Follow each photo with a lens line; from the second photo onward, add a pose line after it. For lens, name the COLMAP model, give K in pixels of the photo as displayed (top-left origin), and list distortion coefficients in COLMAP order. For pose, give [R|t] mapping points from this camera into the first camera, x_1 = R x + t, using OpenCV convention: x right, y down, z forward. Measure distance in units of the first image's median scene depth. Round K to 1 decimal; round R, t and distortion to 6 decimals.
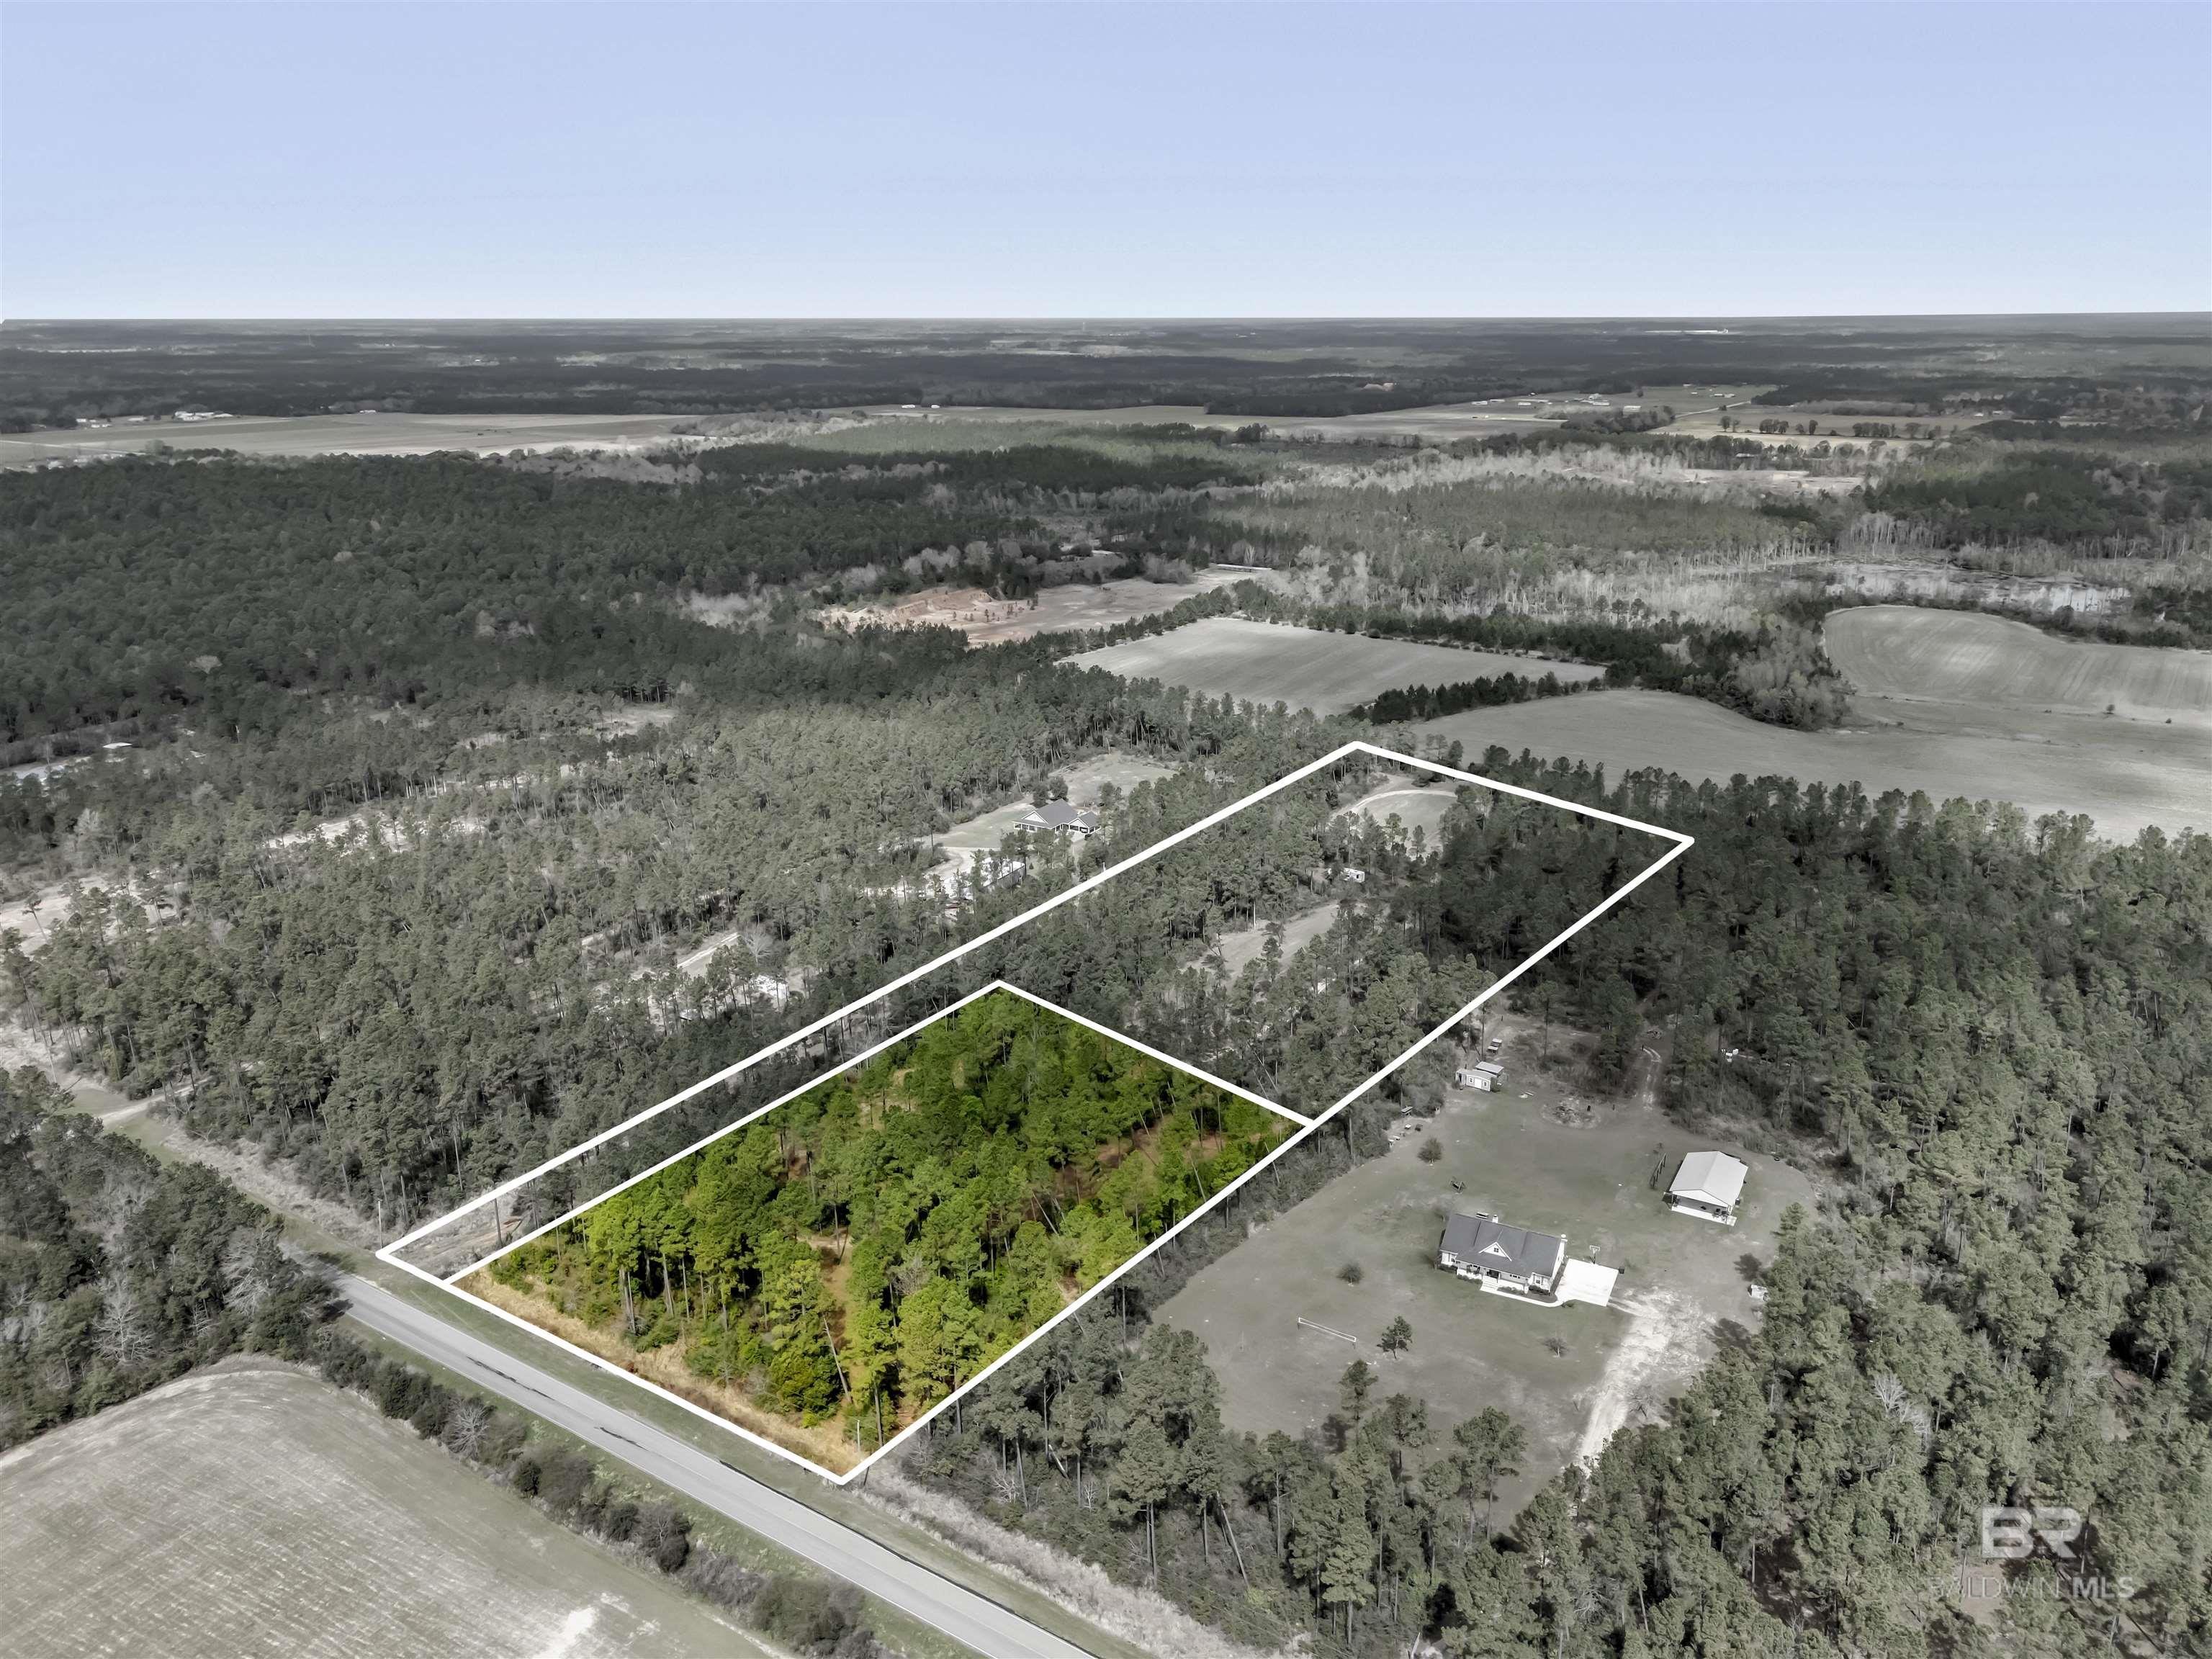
lens RADIAL K [[1646.7, 0, 1106.0], [0, 1646.7, 829.5], [0, 0, 1]] dist [0.083664, -0.083565]
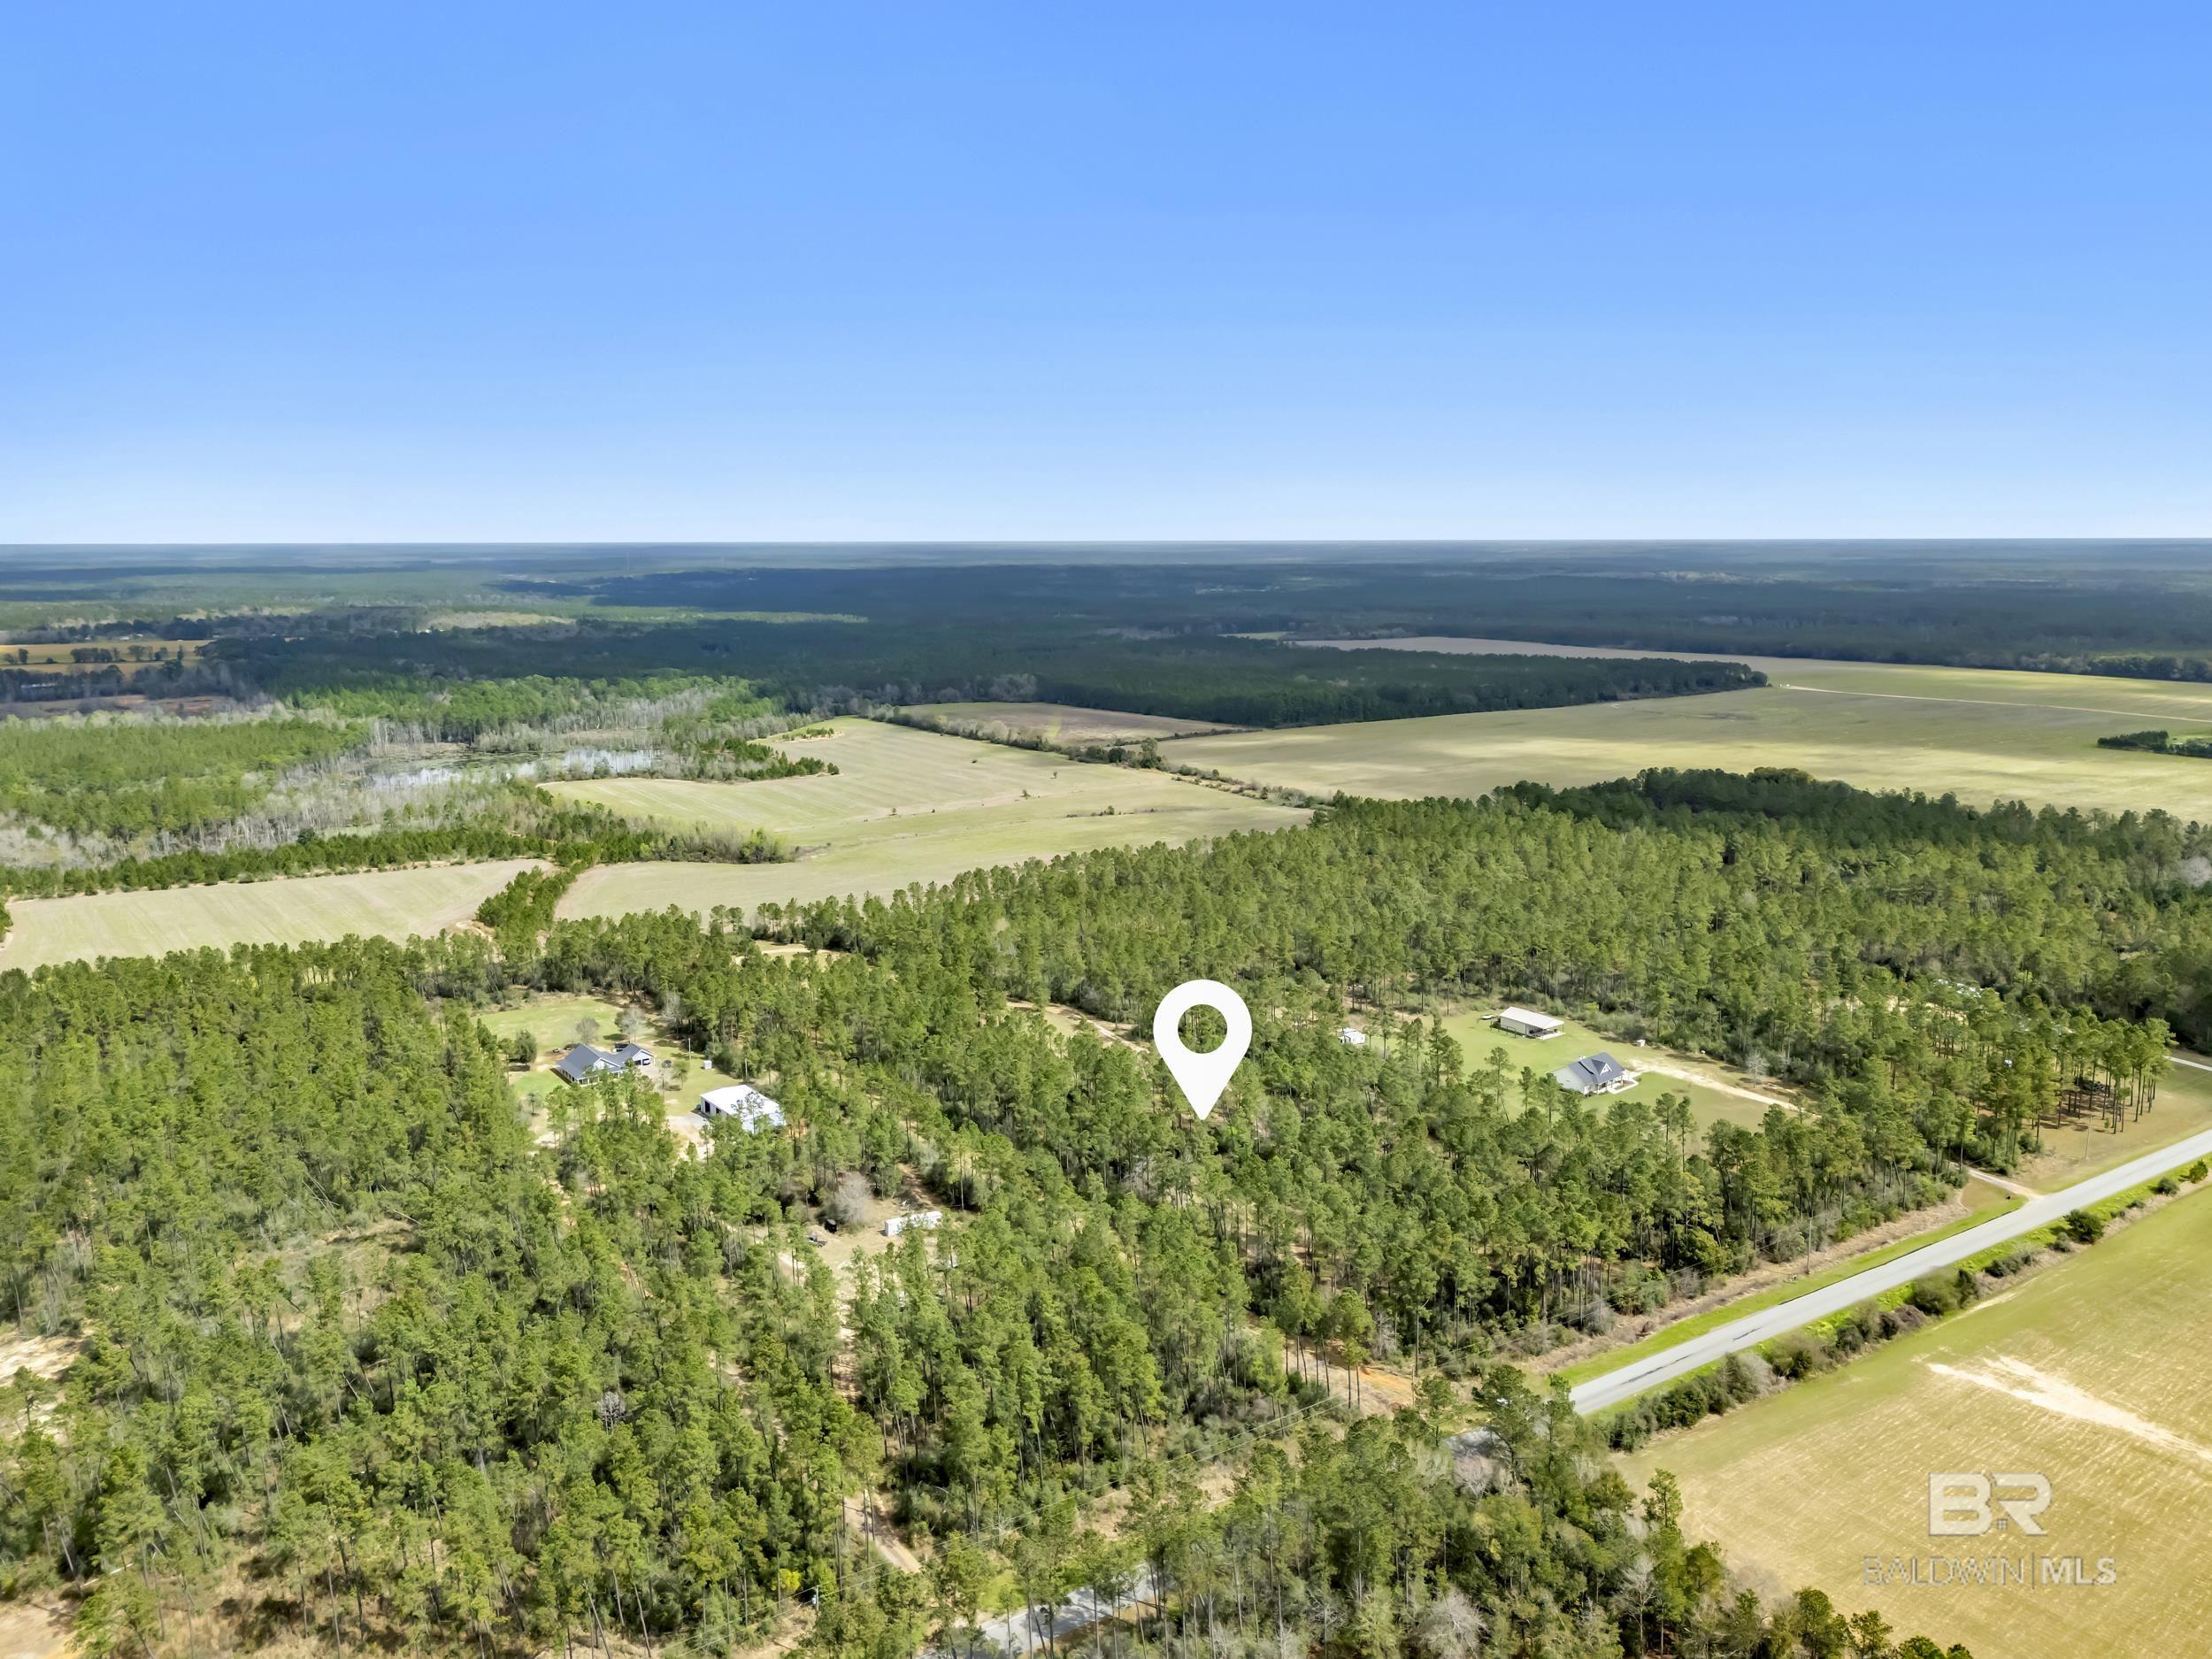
lens RADIAL K [[1669.7, 0, 1104.9], [0, 1669.7, 805.1], [0, 0, 1]] dist [0.096176, -0.099195]
pose [[0.390342, -0.144112, 0.909321, -0.569587], [0.278402, 0.959911, 0.032621, -0.072856], [-0.877568, 0.240424, 0.414814, 0.280549]]
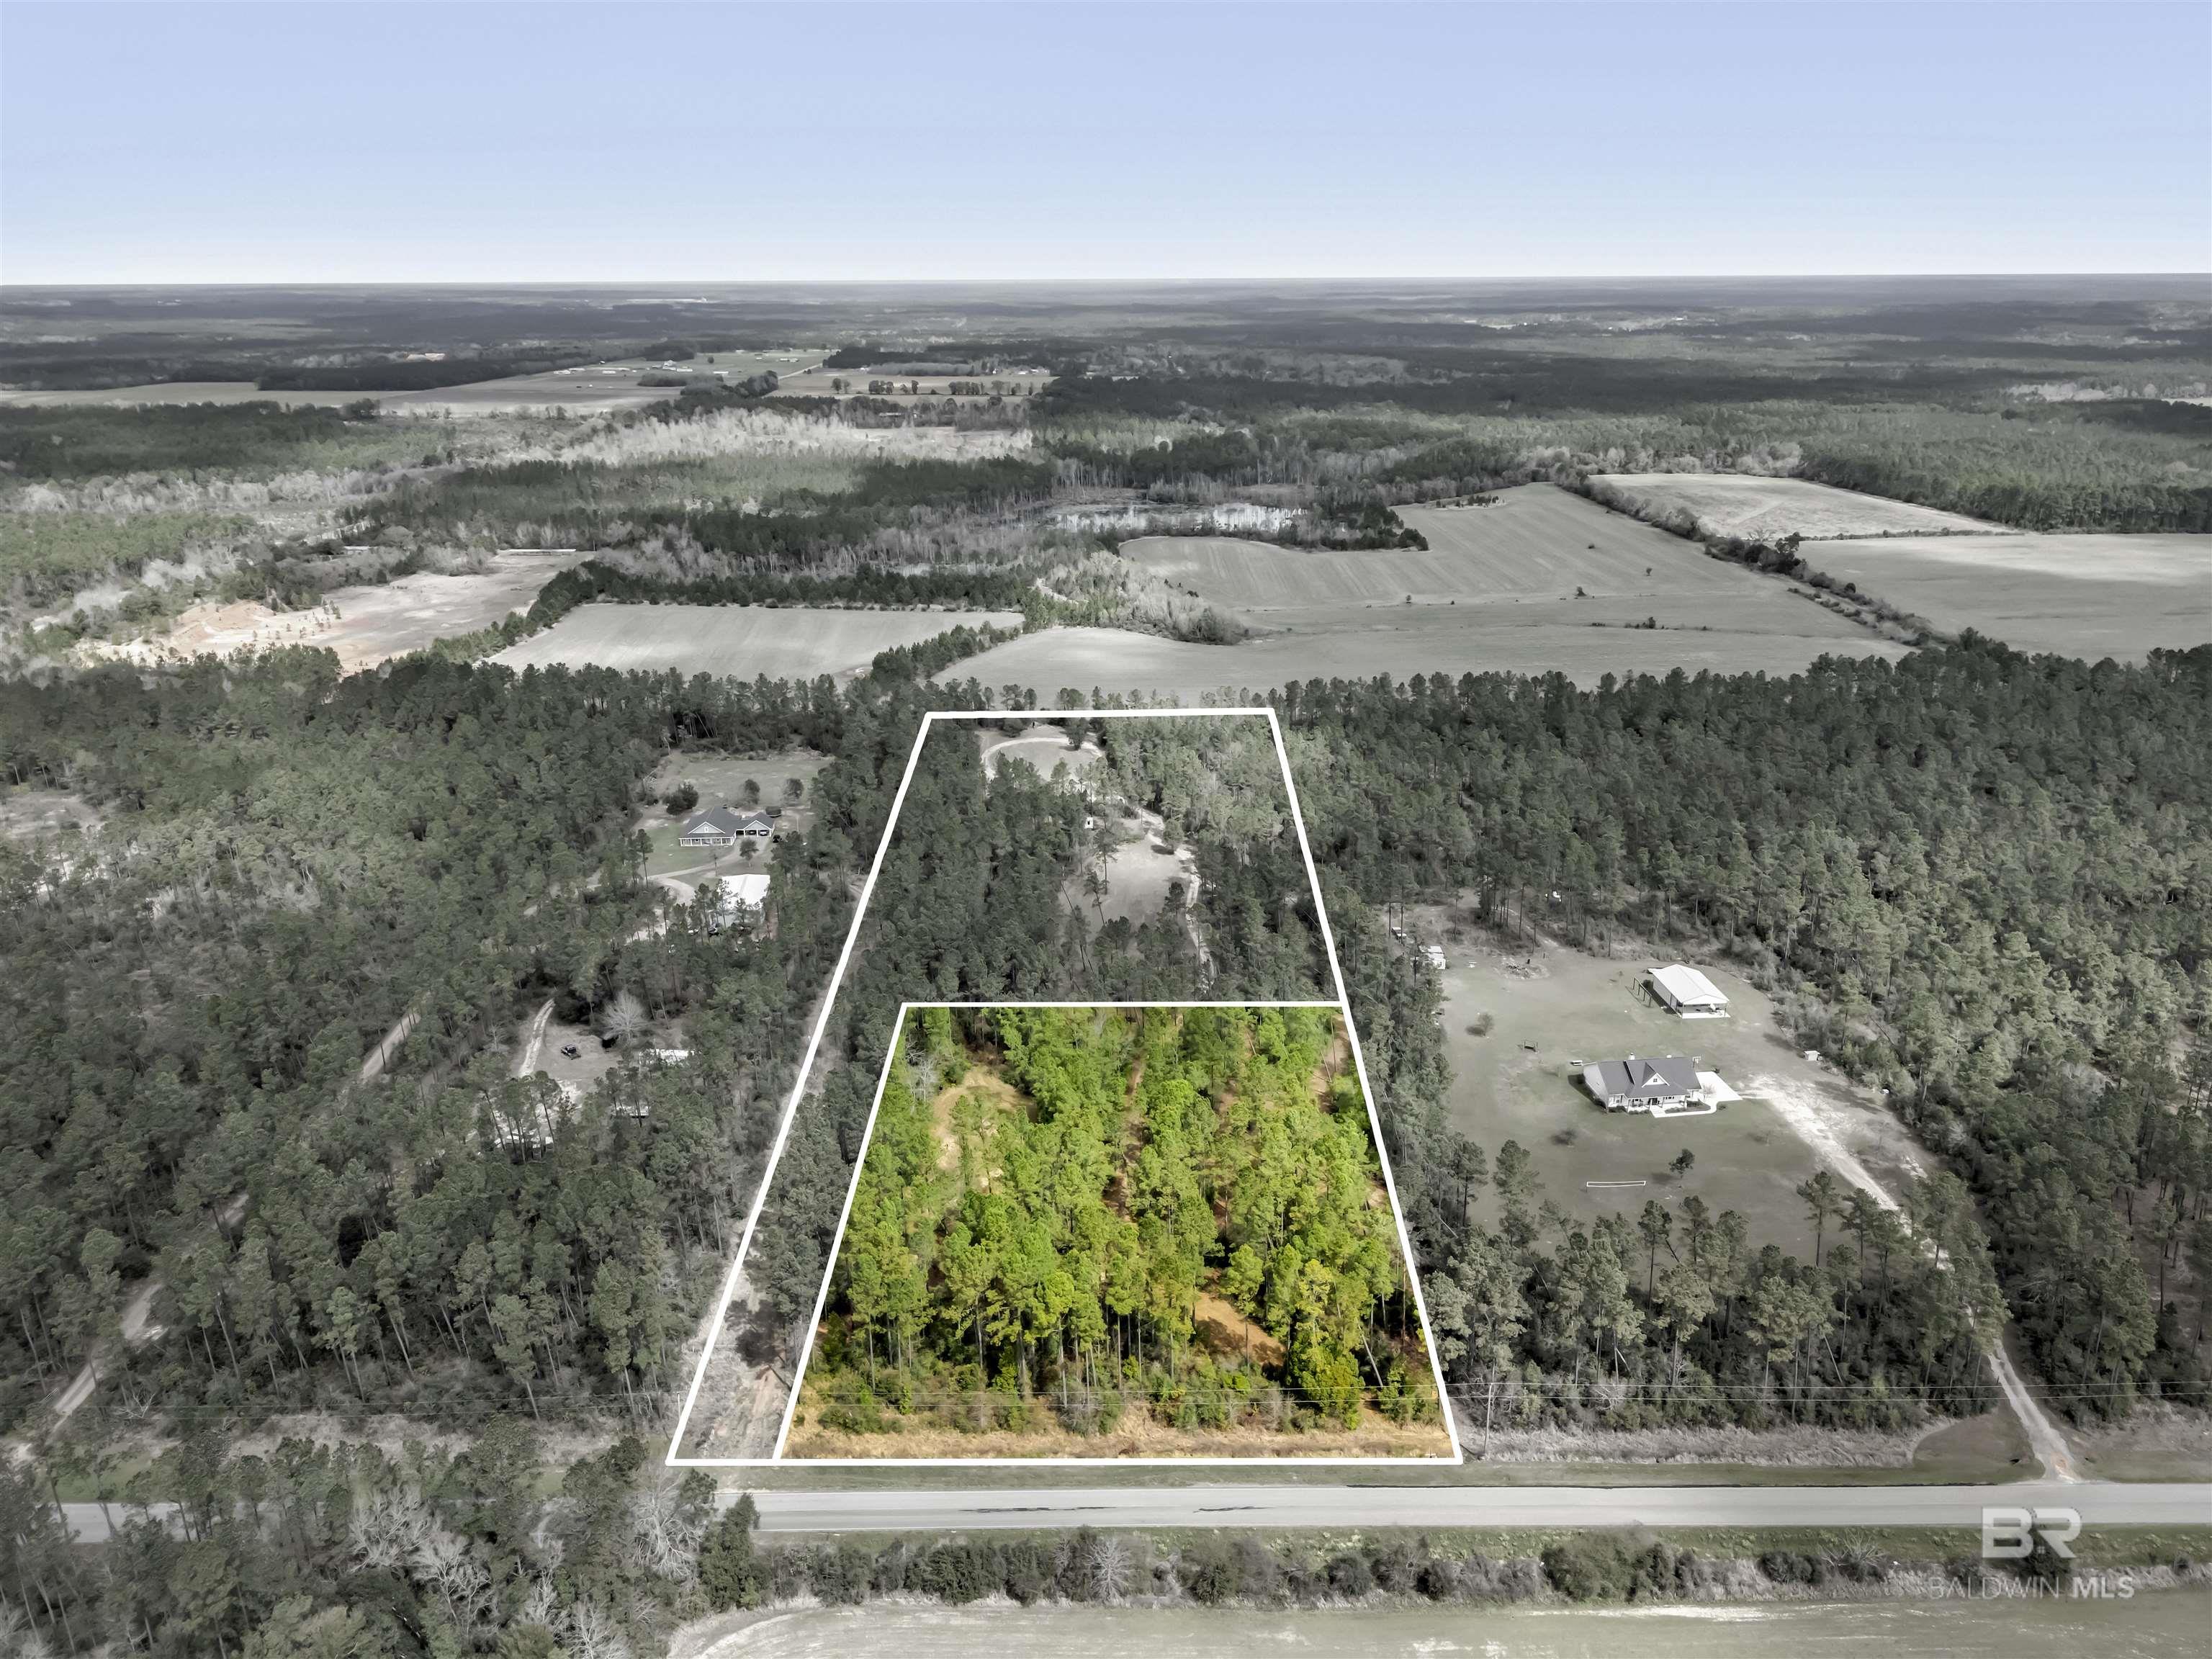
lens RADIAL K [[1646.7, 0, 1106.0], [0, 1646.7, 829.5], [0, 0, 1]] dist [0.083664, -0.083565]
pose [[0.827068, -0.178554, 0.532988, -0.266772], [0.170172, 0.983247, 0.065328, -0.022239], [-0.535724, 0.036669, 0.843597, 0.095415]]
